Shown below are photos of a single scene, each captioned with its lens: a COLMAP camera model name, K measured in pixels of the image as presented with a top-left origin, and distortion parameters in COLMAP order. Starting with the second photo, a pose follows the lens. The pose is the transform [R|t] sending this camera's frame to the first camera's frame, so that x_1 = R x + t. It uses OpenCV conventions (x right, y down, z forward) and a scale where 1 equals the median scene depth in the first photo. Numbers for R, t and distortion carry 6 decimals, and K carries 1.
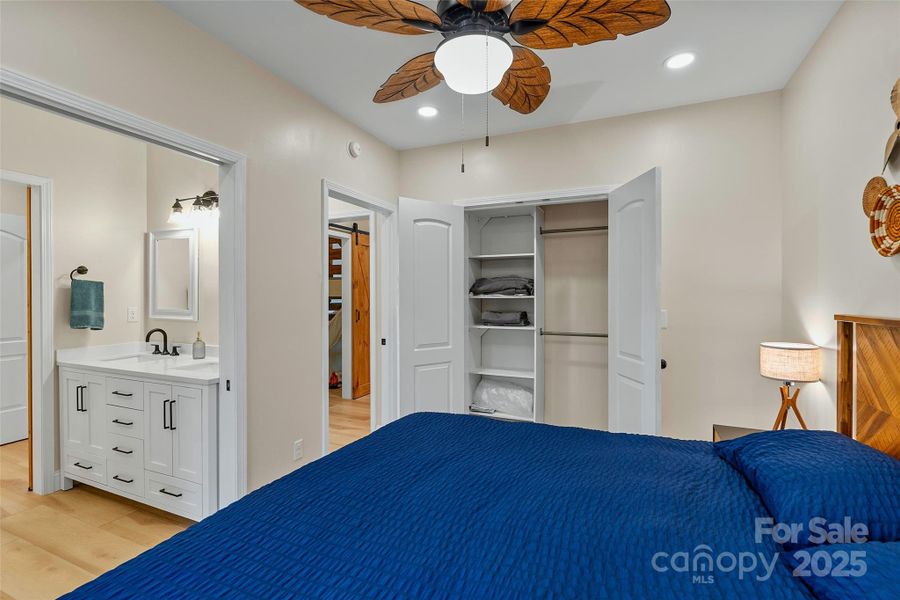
lens RADIAL K [[407.0, 0, 449.3], [0, 407.0, 297.1], [0, 0, 1]] dist [-0.003825, 0.000415]
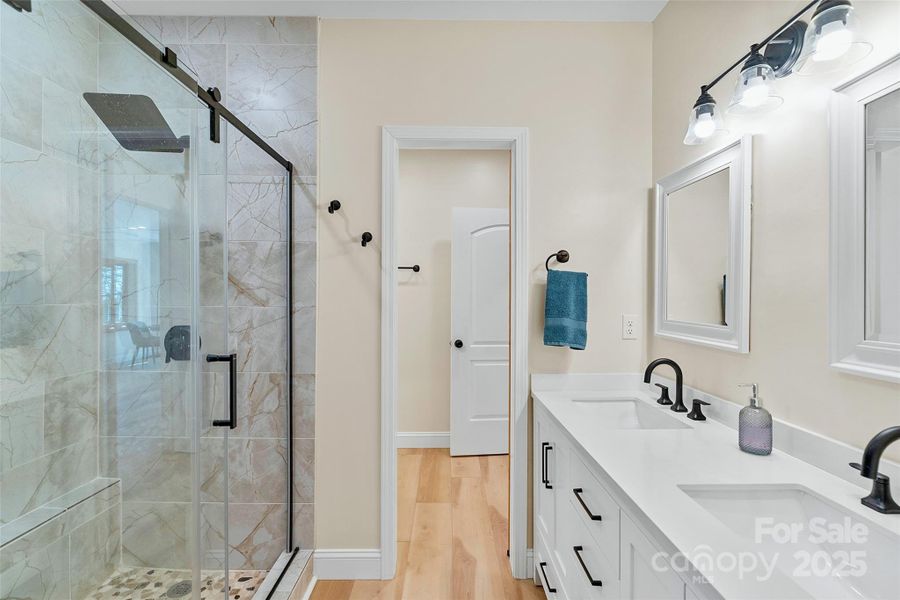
lens RADIAL K [[407.0, 0, 449.3], [0, 407.0, 297.1], [0, 0, 1]] dist [-0.003825, 0.000415]
pose [[0.411182, 0.002629, -0.911549, -0.365377], [-0.006005, 0.999982, 0.000175, 0.000616], [0.911533, 0.005401, 0.411191, 0.544598]]
